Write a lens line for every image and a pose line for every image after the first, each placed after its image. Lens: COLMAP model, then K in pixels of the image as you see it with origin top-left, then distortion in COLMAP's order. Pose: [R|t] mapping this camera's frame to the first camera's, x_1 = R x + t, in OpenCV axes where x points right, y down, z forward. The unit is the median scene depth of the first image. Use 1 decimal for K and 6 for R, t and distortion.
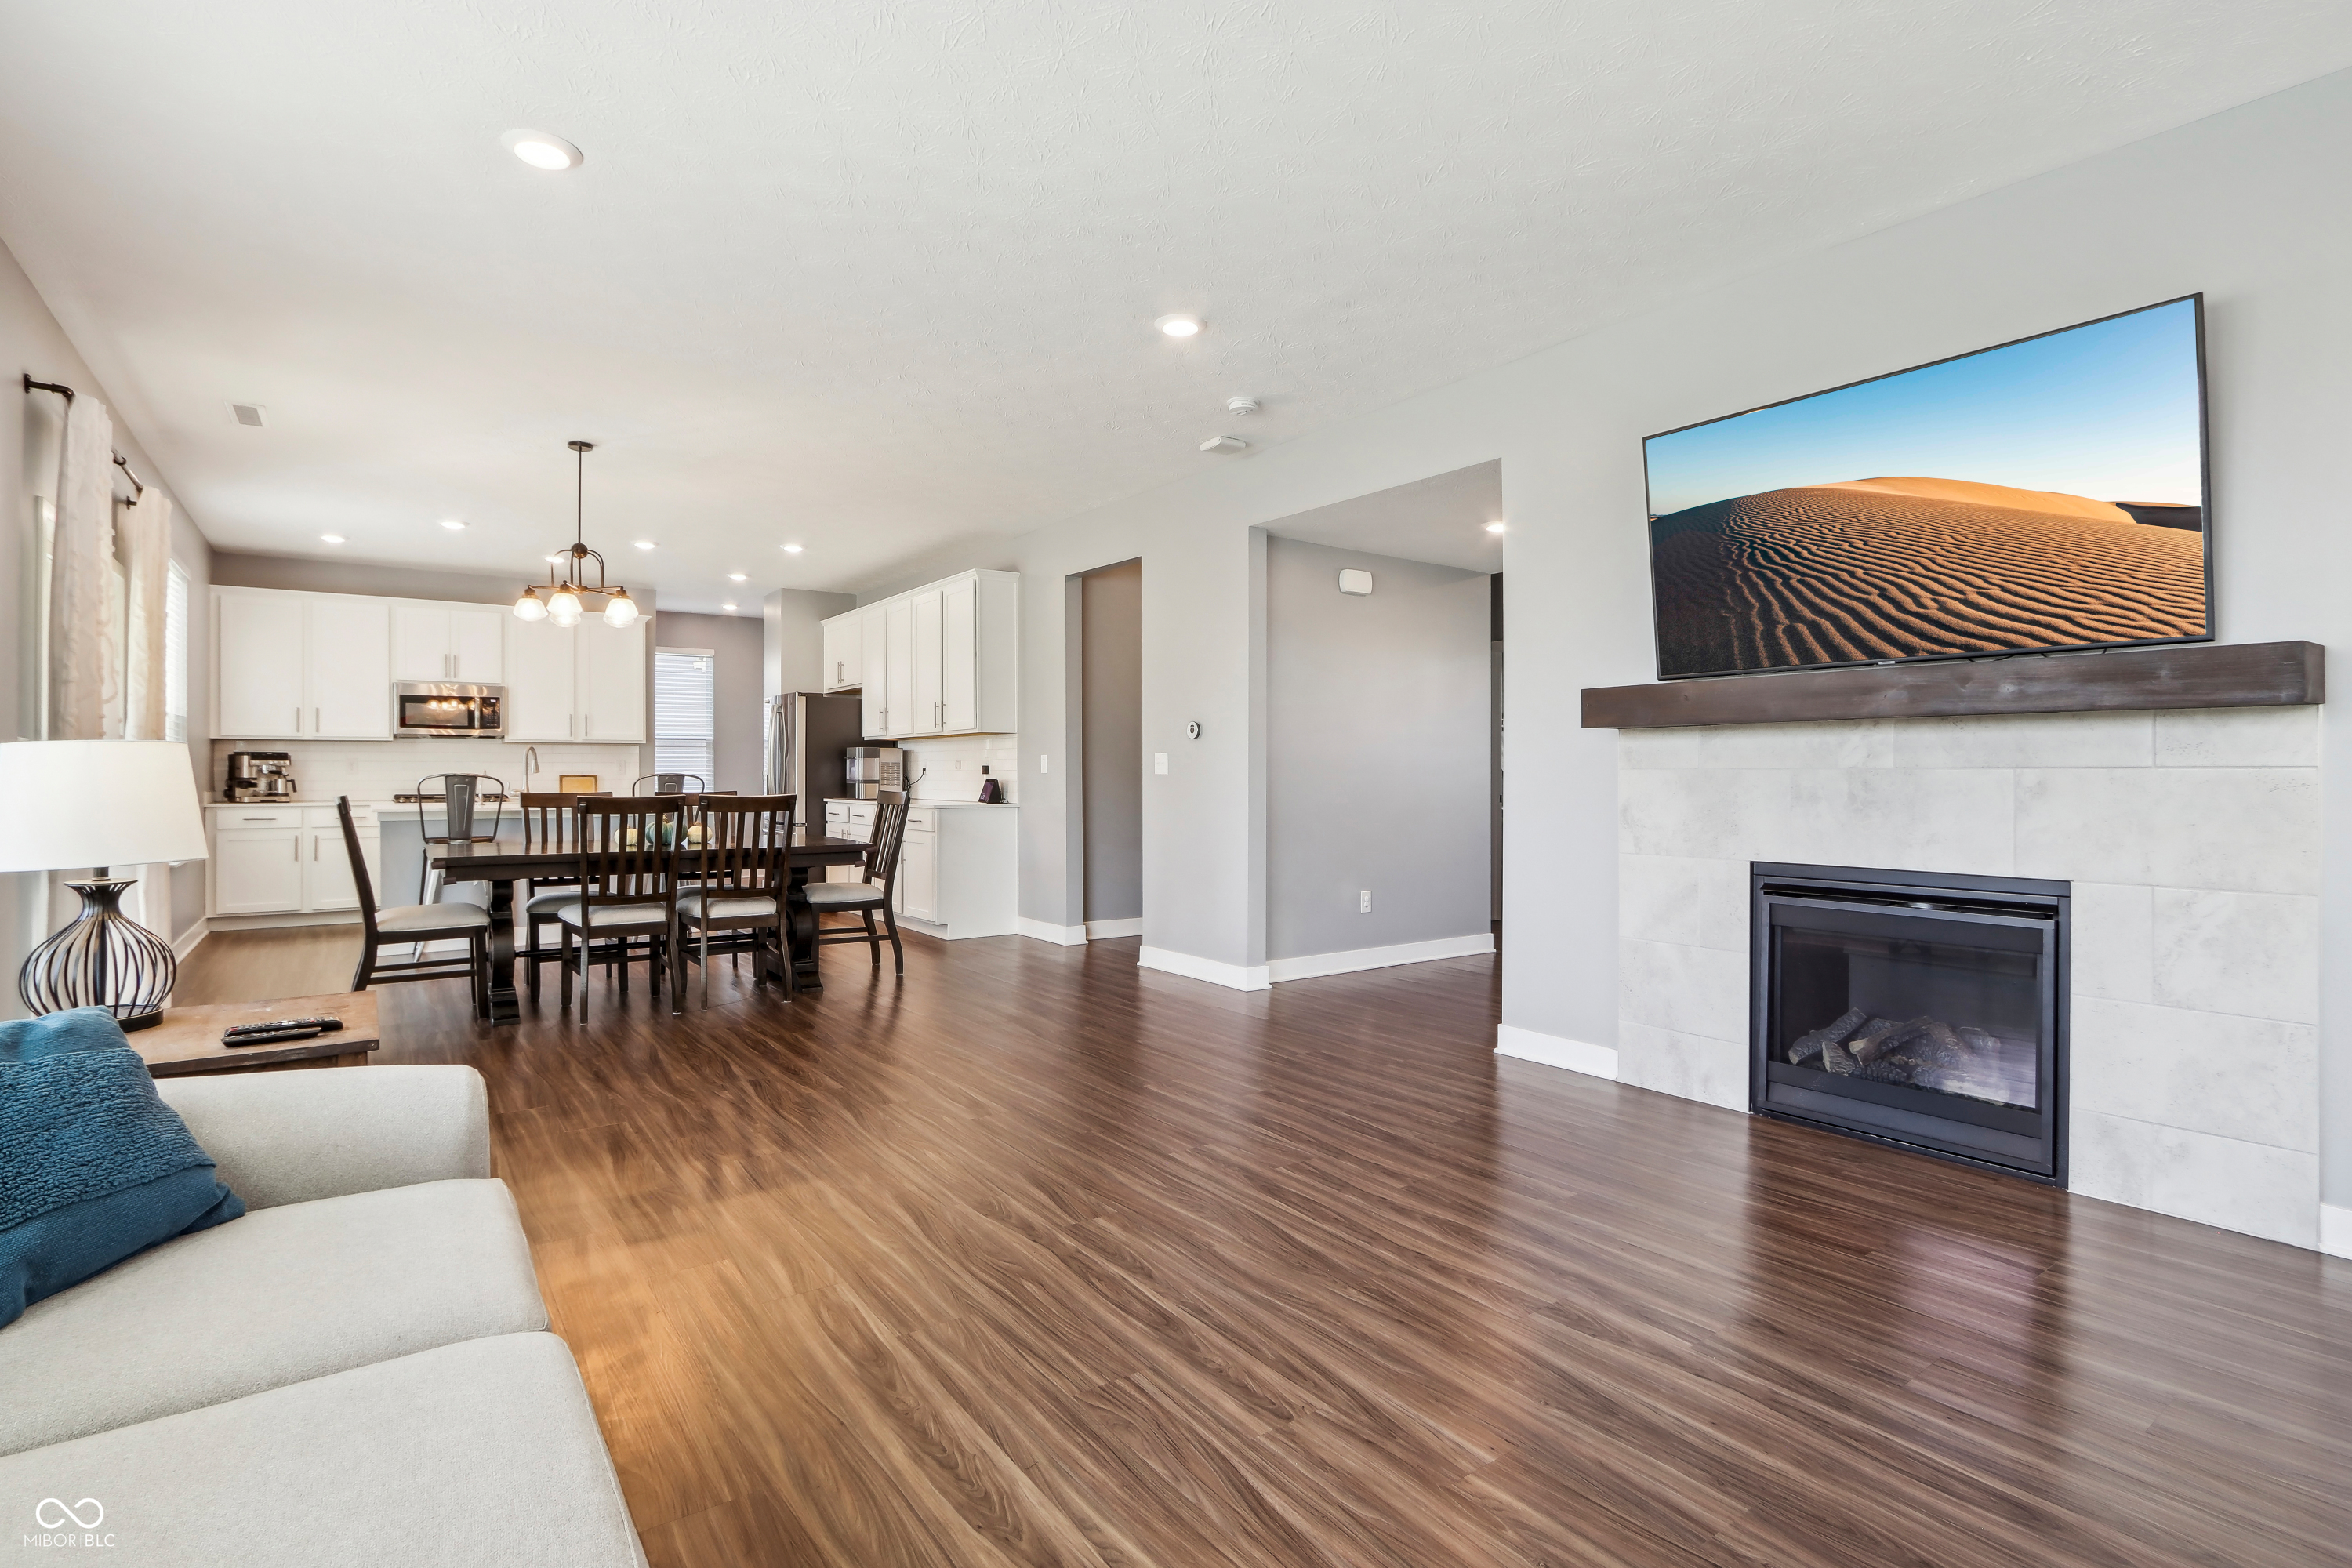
lens RADIAL K [[1119.7, 0, 1161.9], [0, 1119.7, 787.9], [0, 0, 1]] dist [-0.029746, 0.009062]
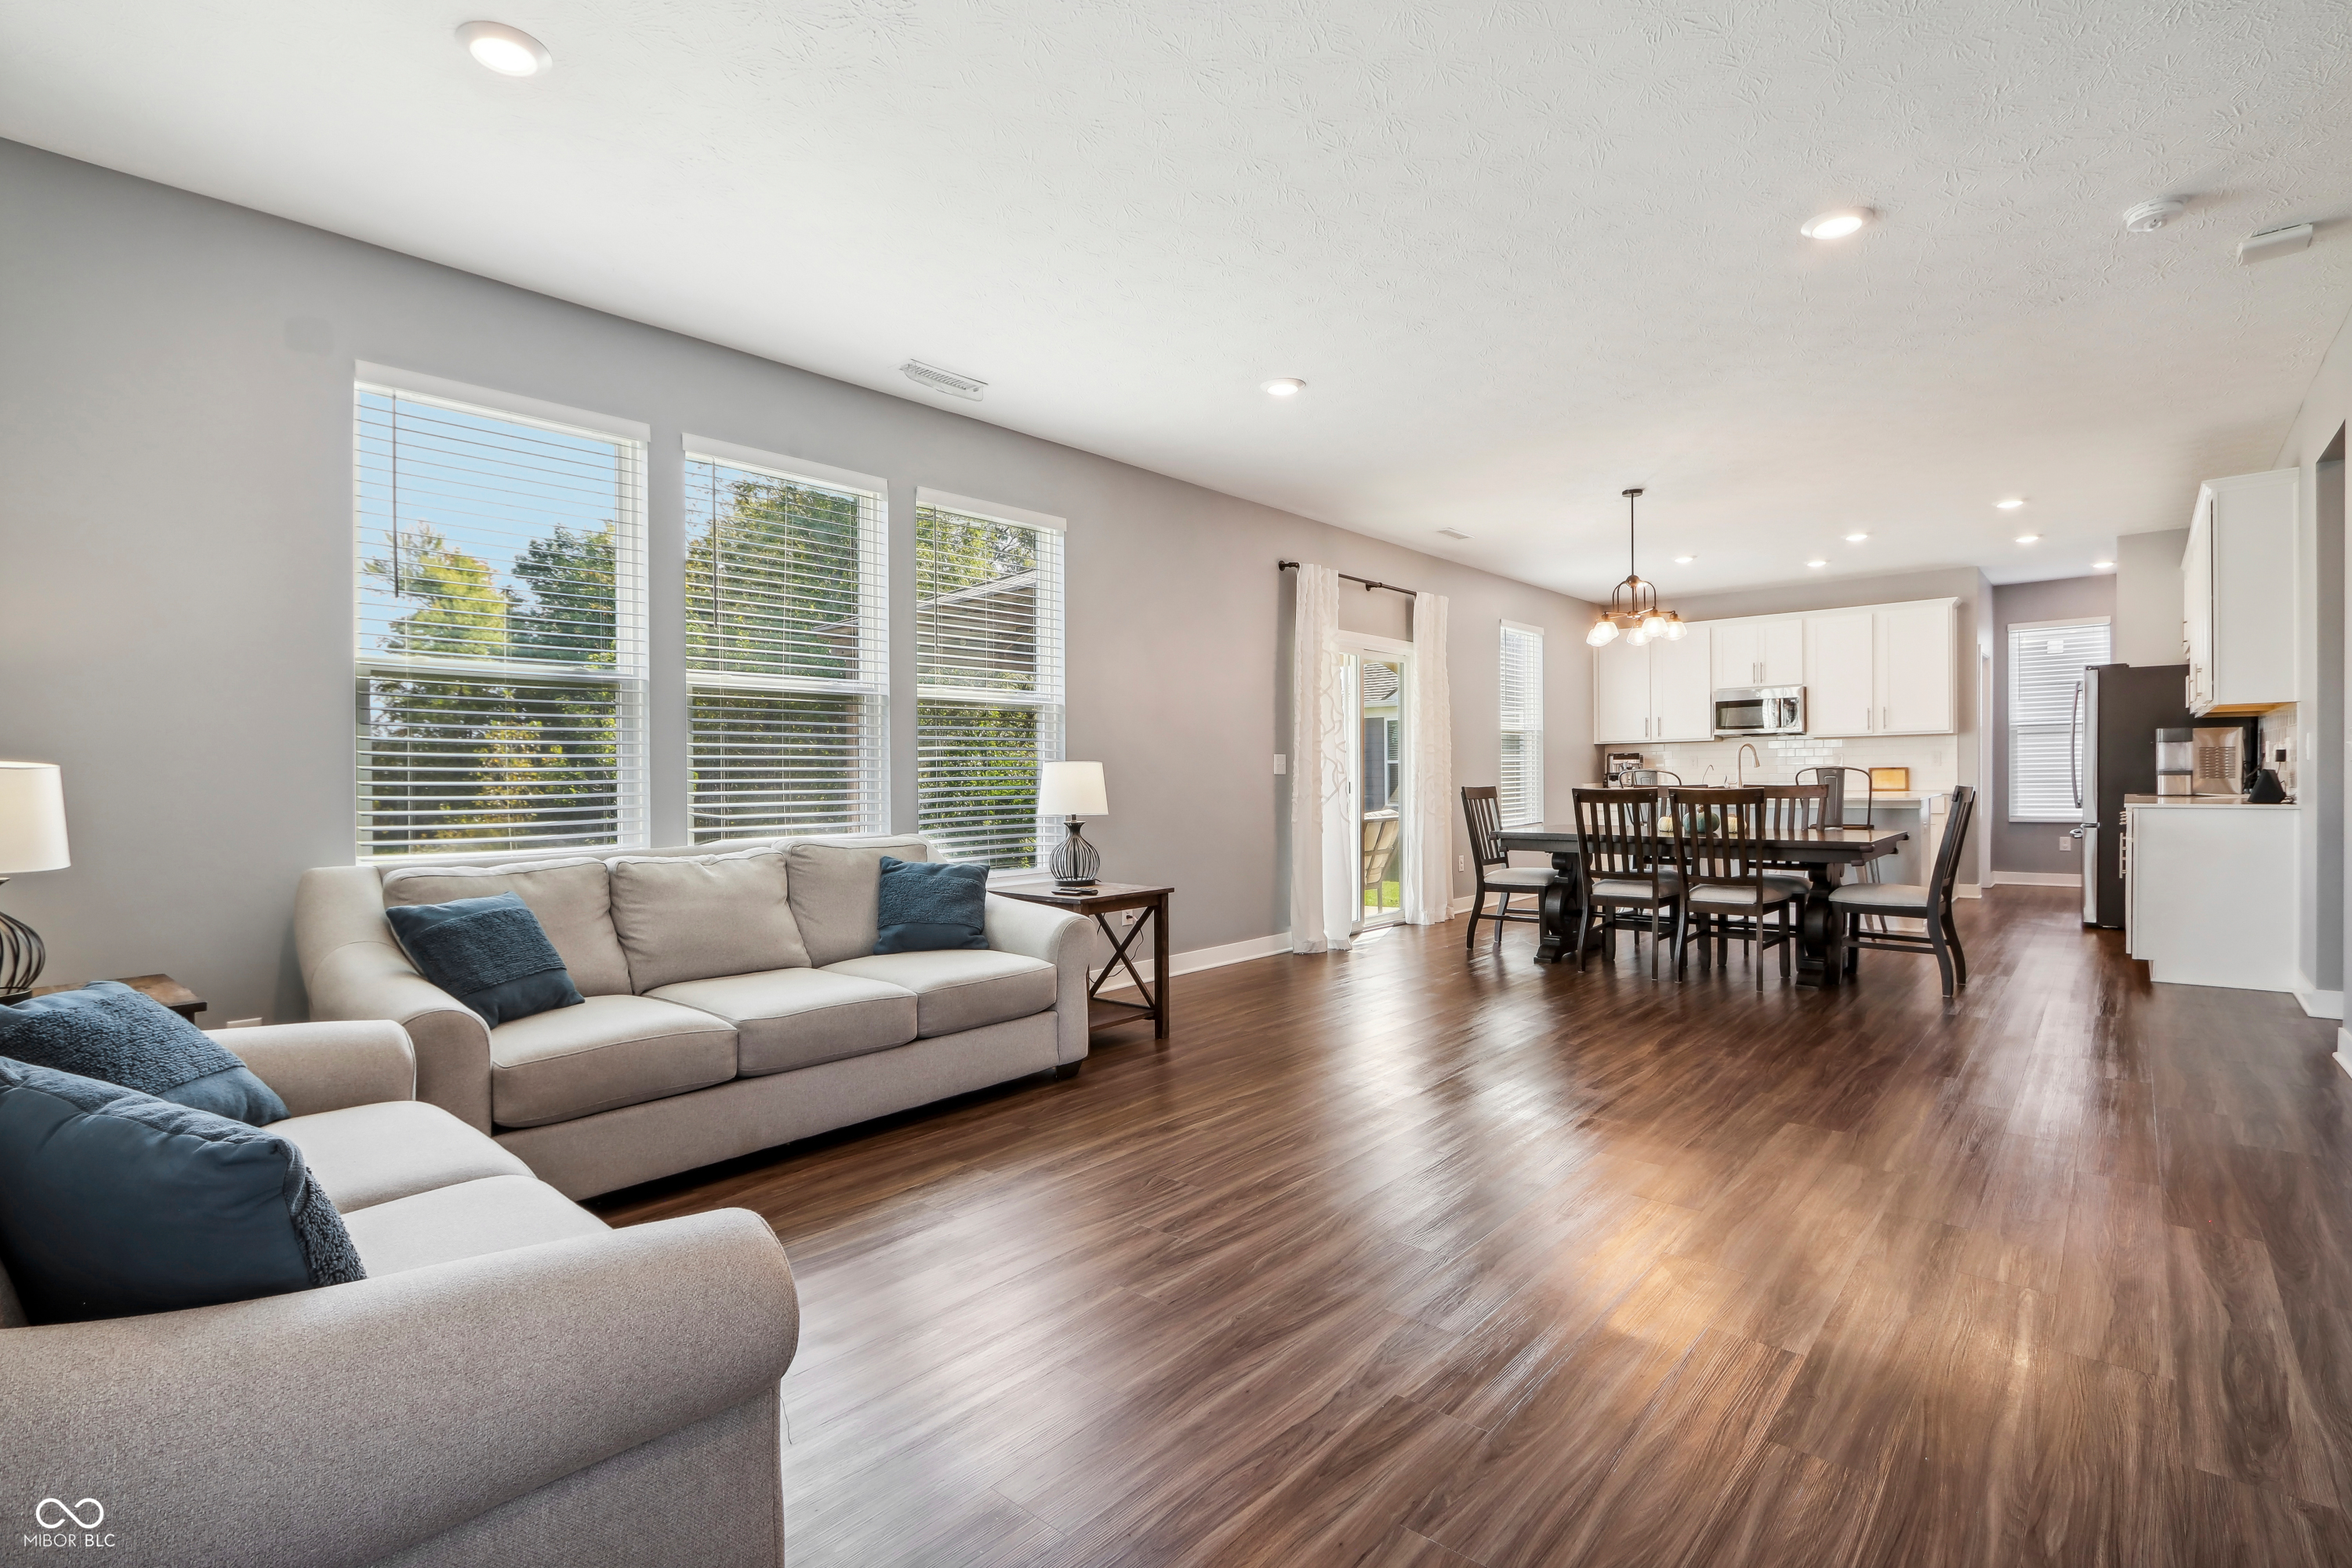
lens RADIAL K [[1119.7, 0, 1161.9], [0, 1119.7, 787.9], [0, 0, 1]] dist [-0.029746, 0.009062]
pose [[0.230444, 0.007293, -0.973058, 0.349884], [-0.000379, 0.999973, 0.007404, -0.000785], [0.973086, -0.001337, 0.230440, 0.158821]]
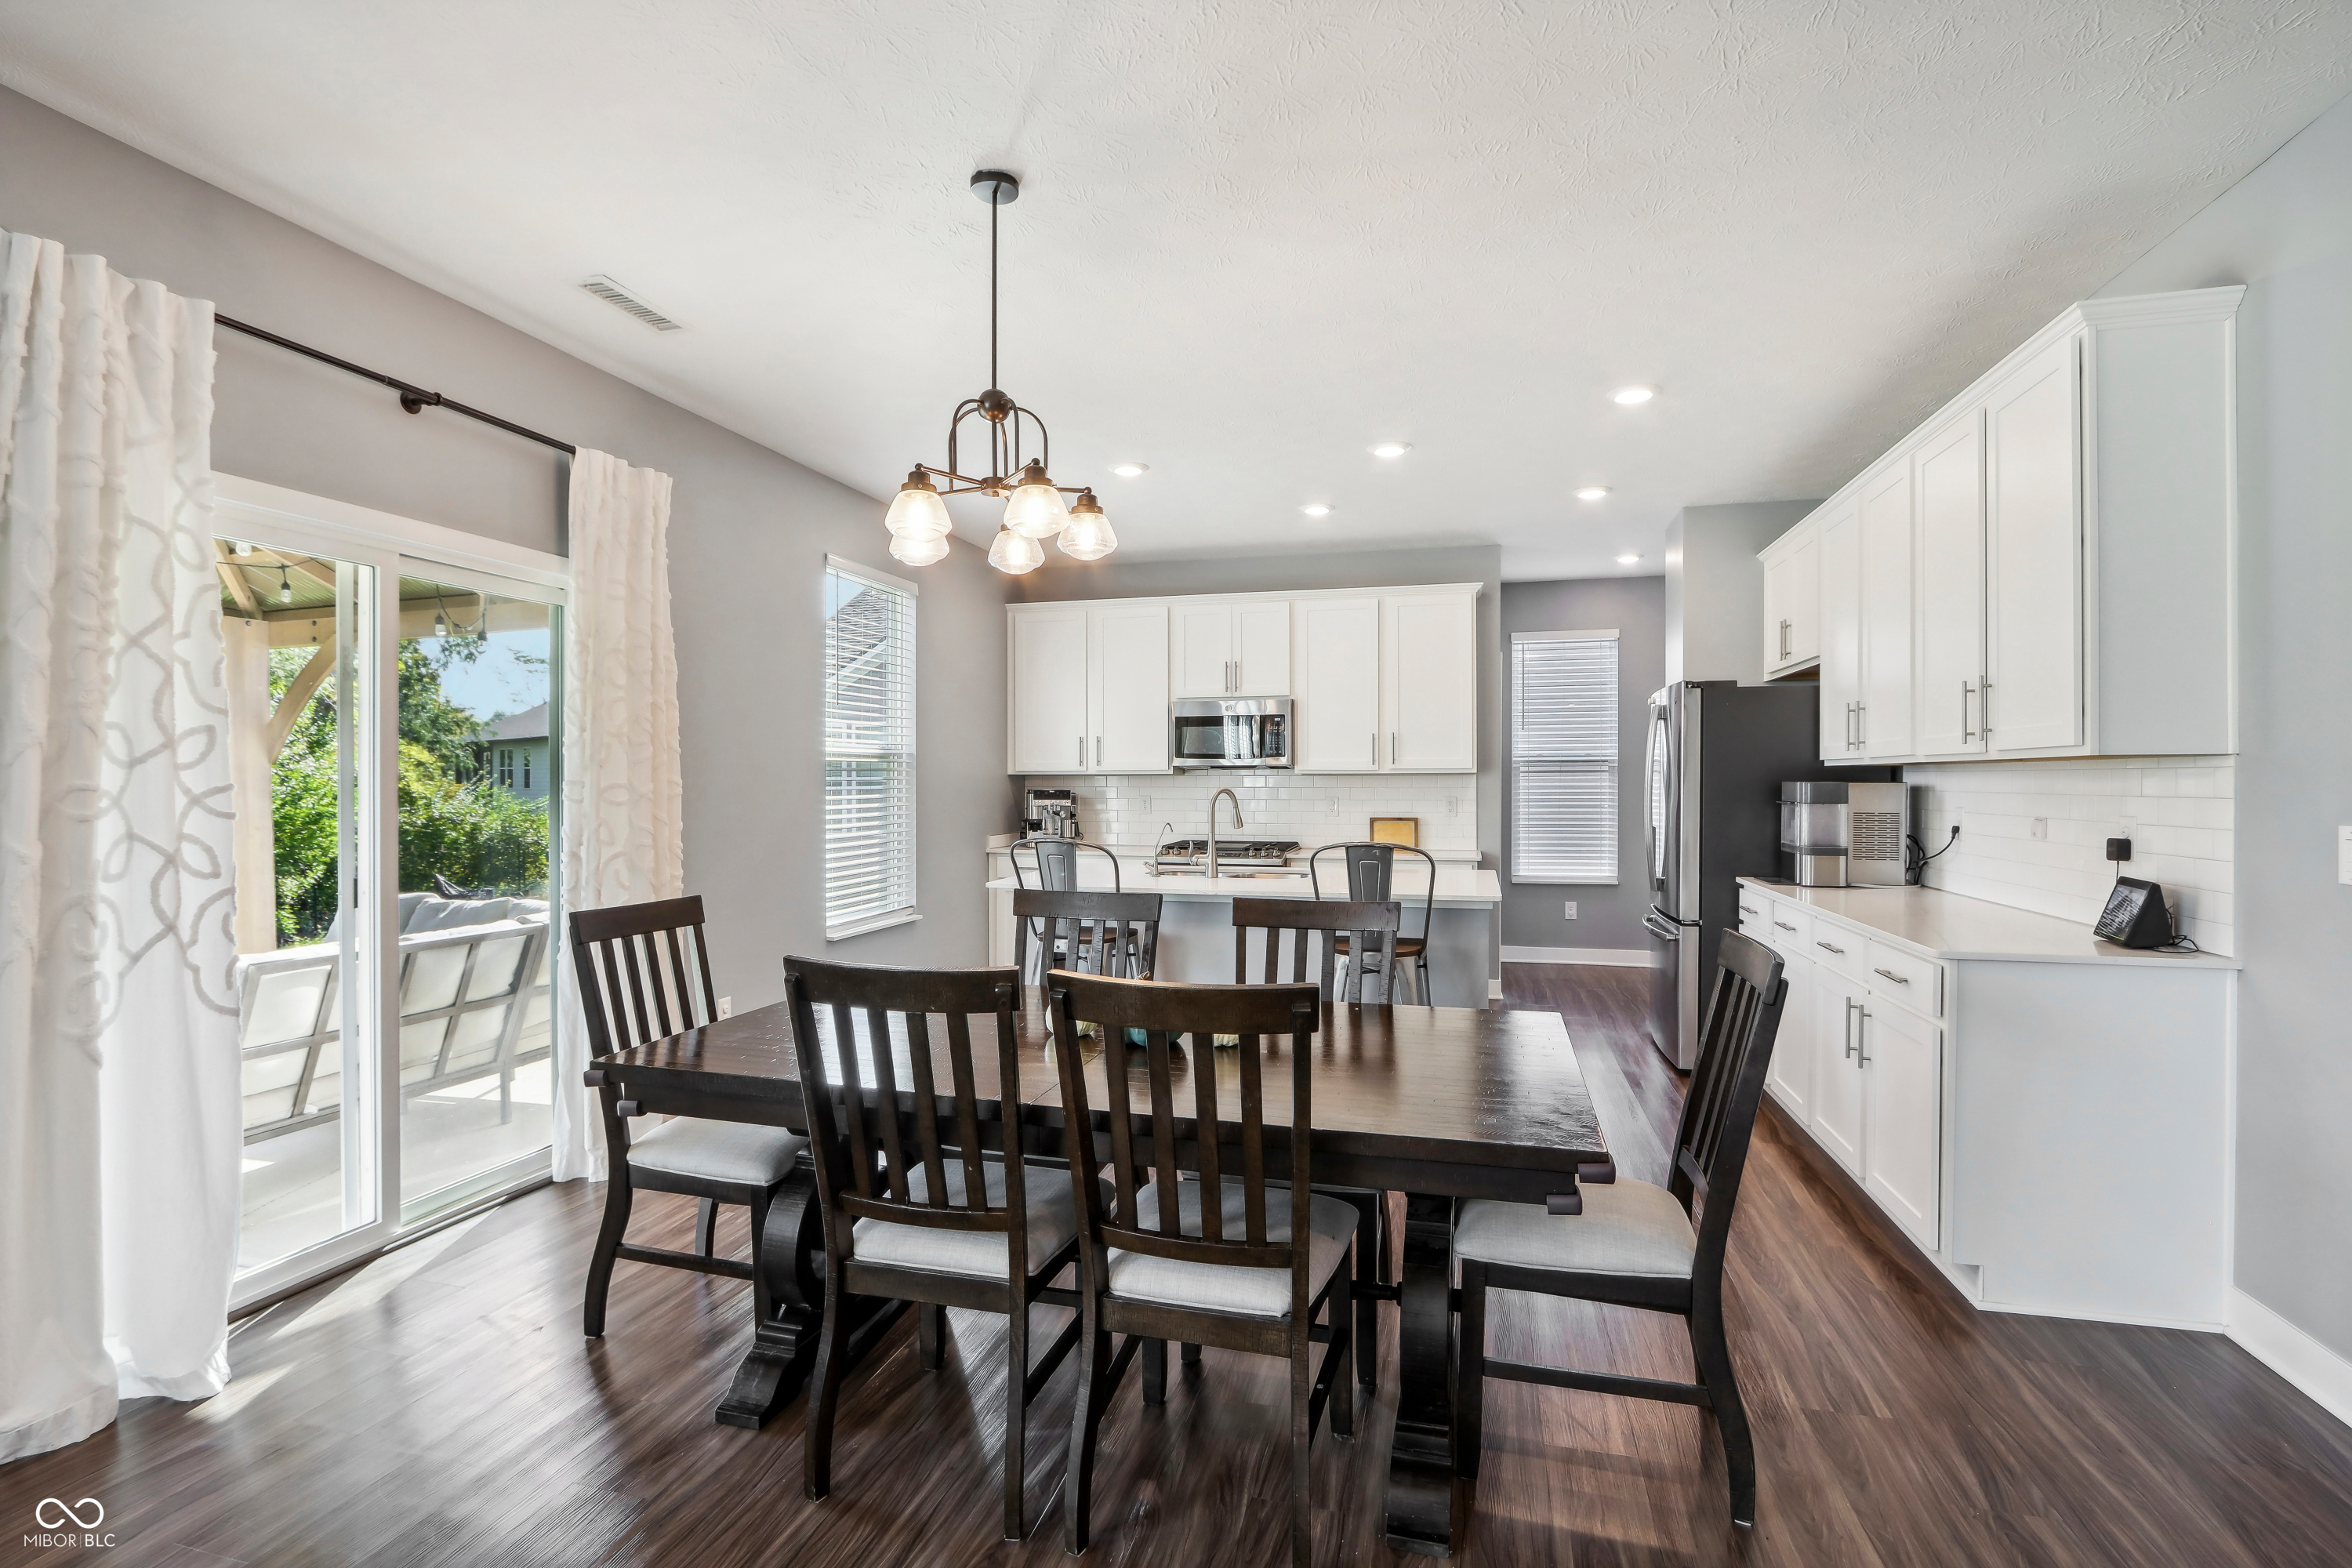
lens RADIAL K [[1119.7, 0, 1161.9], [0, 1119.7, 787.9], [0, 0, 1]] dist [-0.029746, 0.009062]
pose [[0.633649, 0.005155, -0.773603, -0.074862], [-0.010237, 0.999946, -0.001721, -0.033372], [0.773553, 0.009010, 0.633668, 0.509578]]
